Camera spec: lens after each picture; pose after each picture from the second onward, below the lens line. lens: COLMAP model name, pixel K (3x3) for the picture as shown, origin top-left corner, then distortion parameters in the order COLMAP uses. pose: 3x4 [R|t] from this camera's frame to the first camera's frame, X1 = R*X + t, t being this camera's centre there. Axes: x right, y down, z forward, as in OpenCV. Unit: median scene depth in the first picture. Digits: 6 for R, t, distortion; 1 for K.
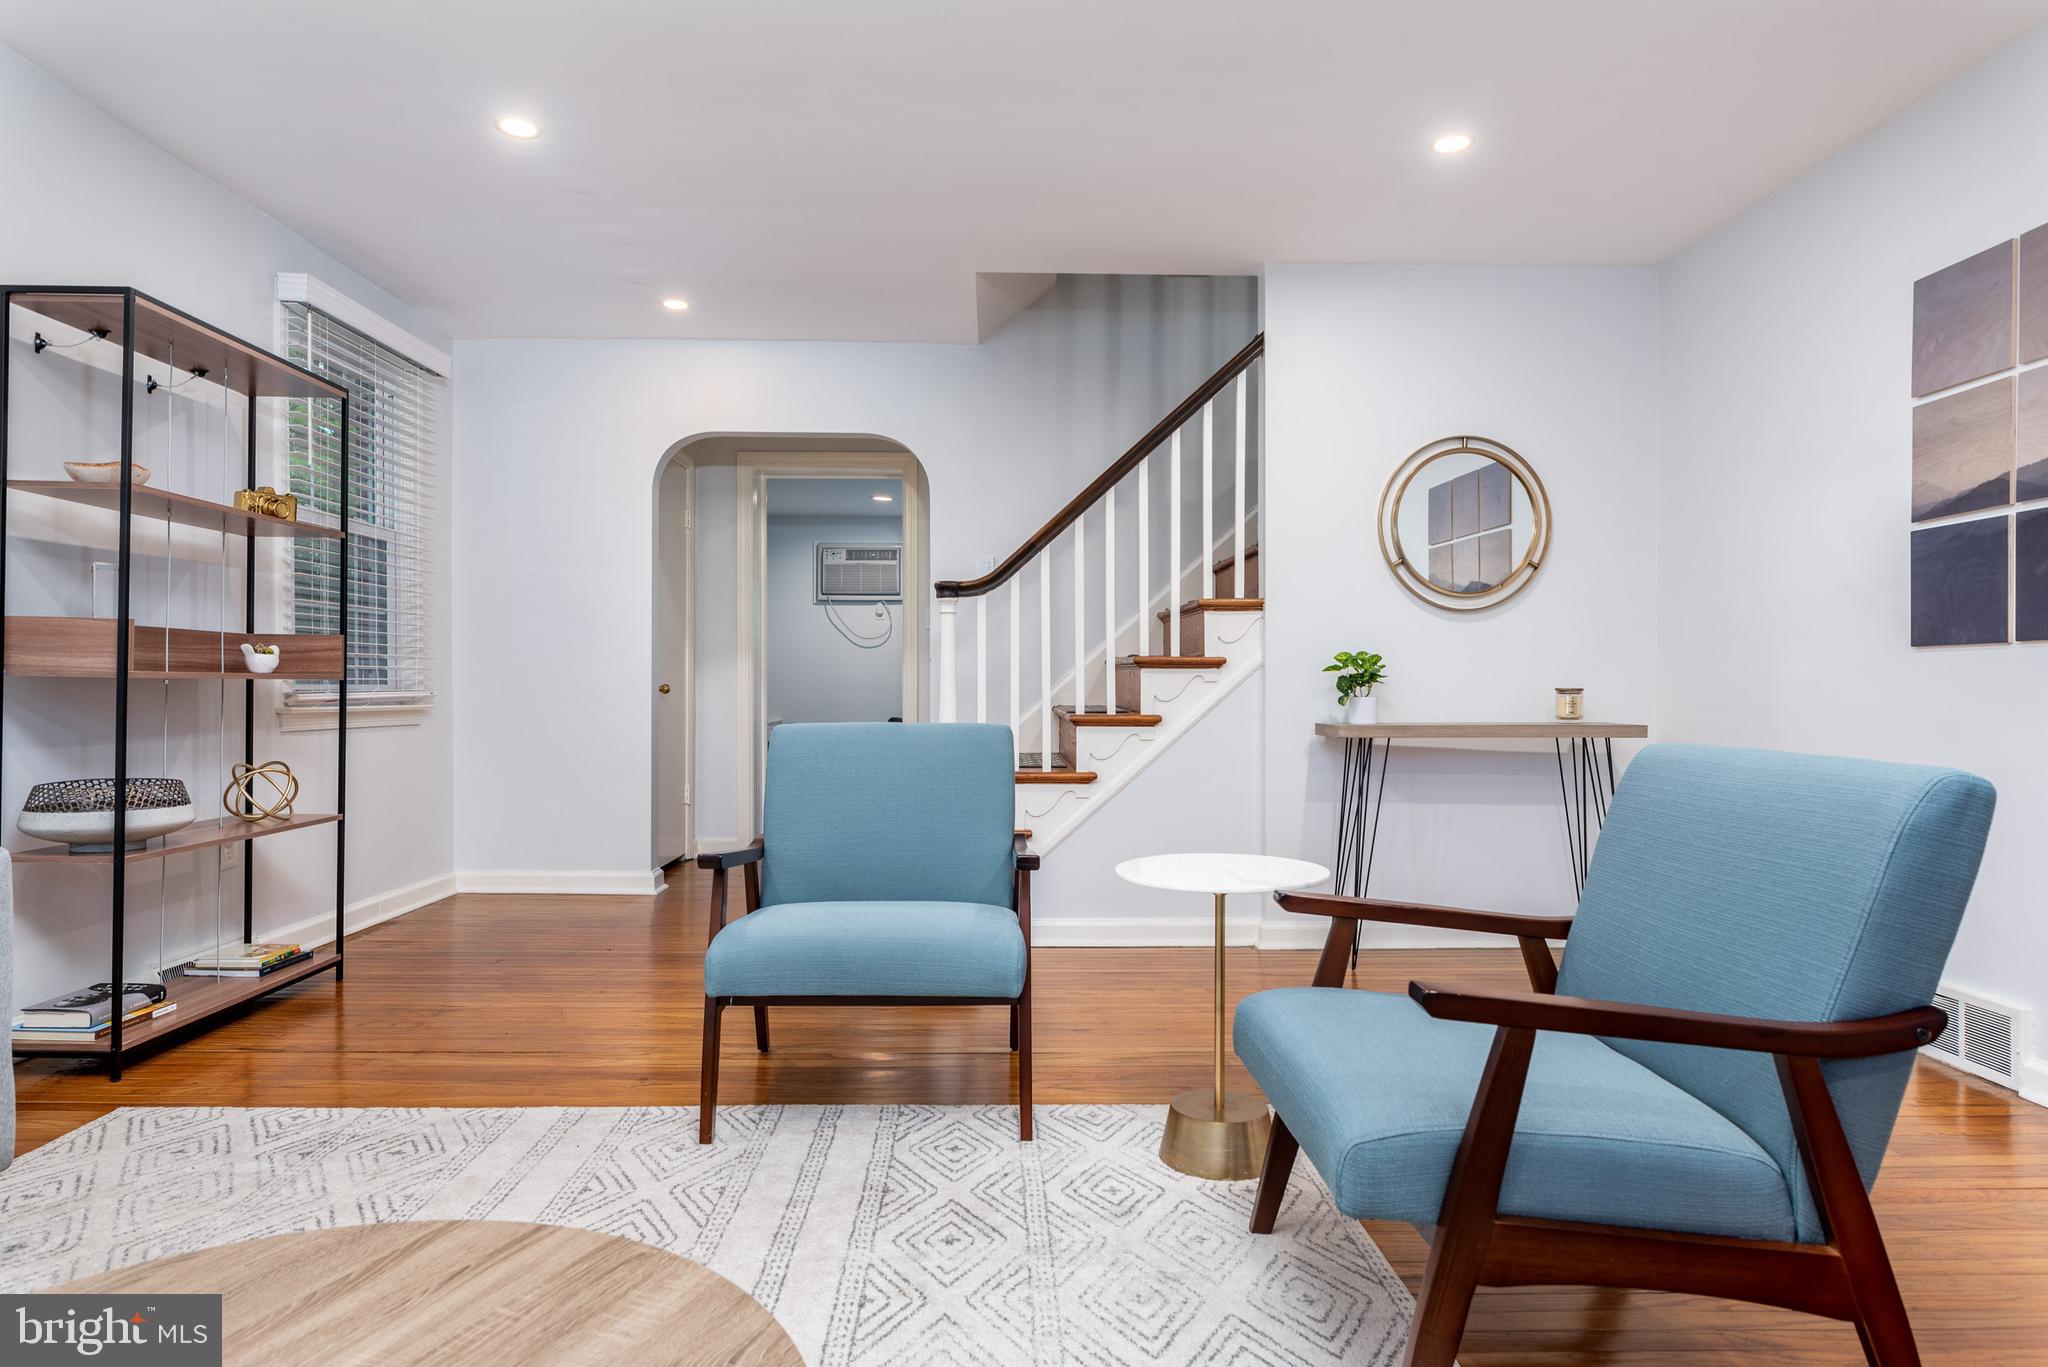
lens RADIAL K [[1187.7, 0, 1017.3], [0, 1187.7, 695.8], [0, 0, 1]] dist [-0.003181, -0.001563]
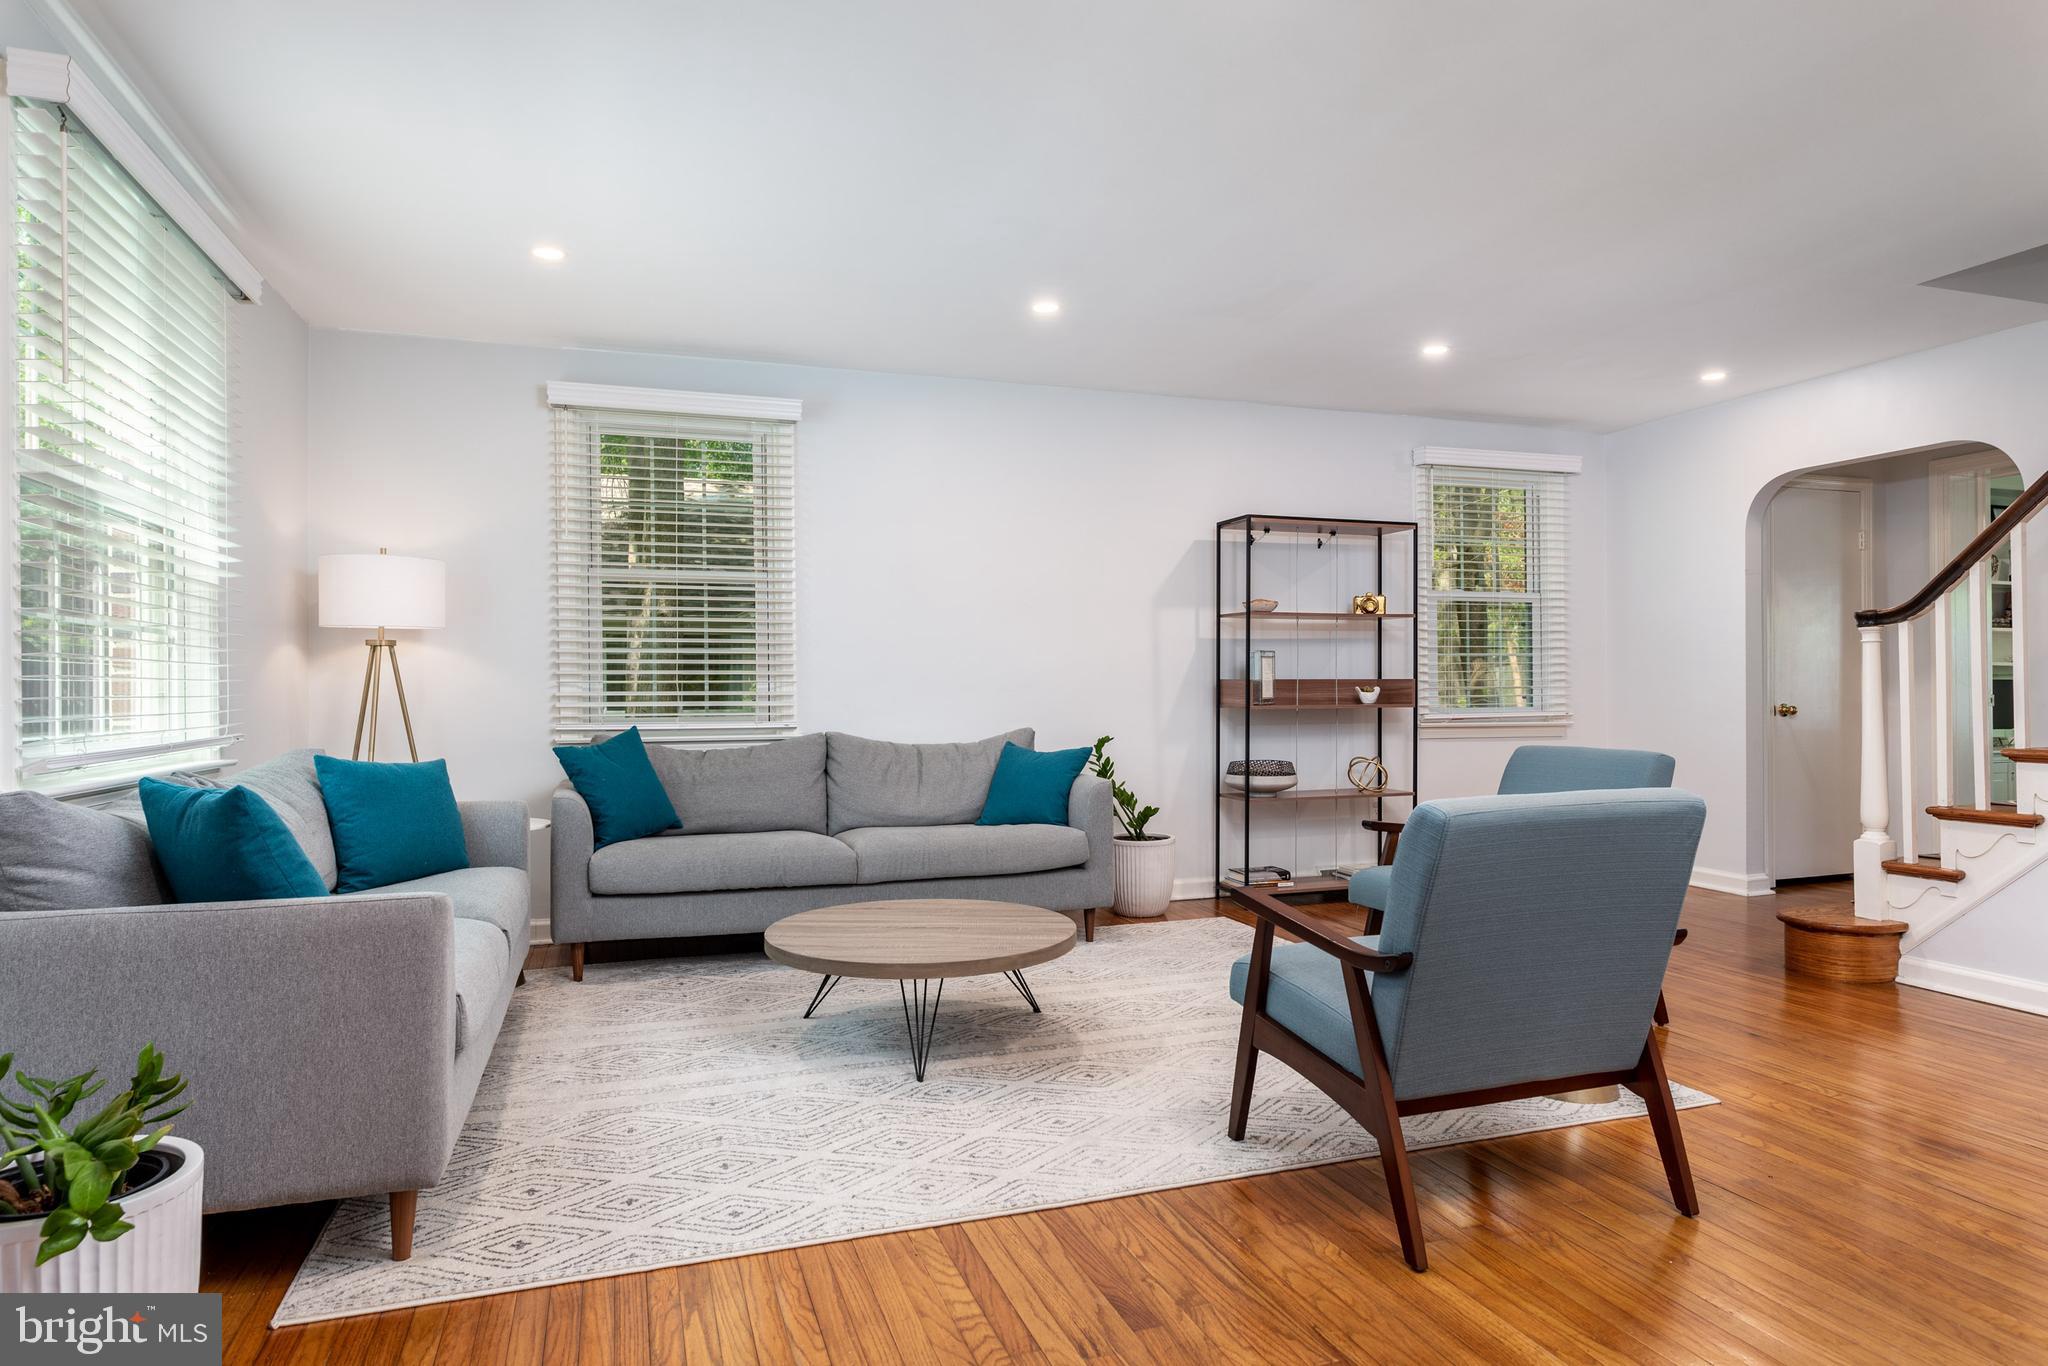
lens RADIAL K [[1187.7, 0, 1017.3], [0, 1187.7, 695.3], [0, 0, 1]] dist [-0.003181, -0.001563]
pose [[0.305302, -0.002651, -0.952252, 0.932546], [0.000894, 0.999996, -0.002498, -0.031375], [0.952255, -0.000088, 0.305304, 0.016214]]
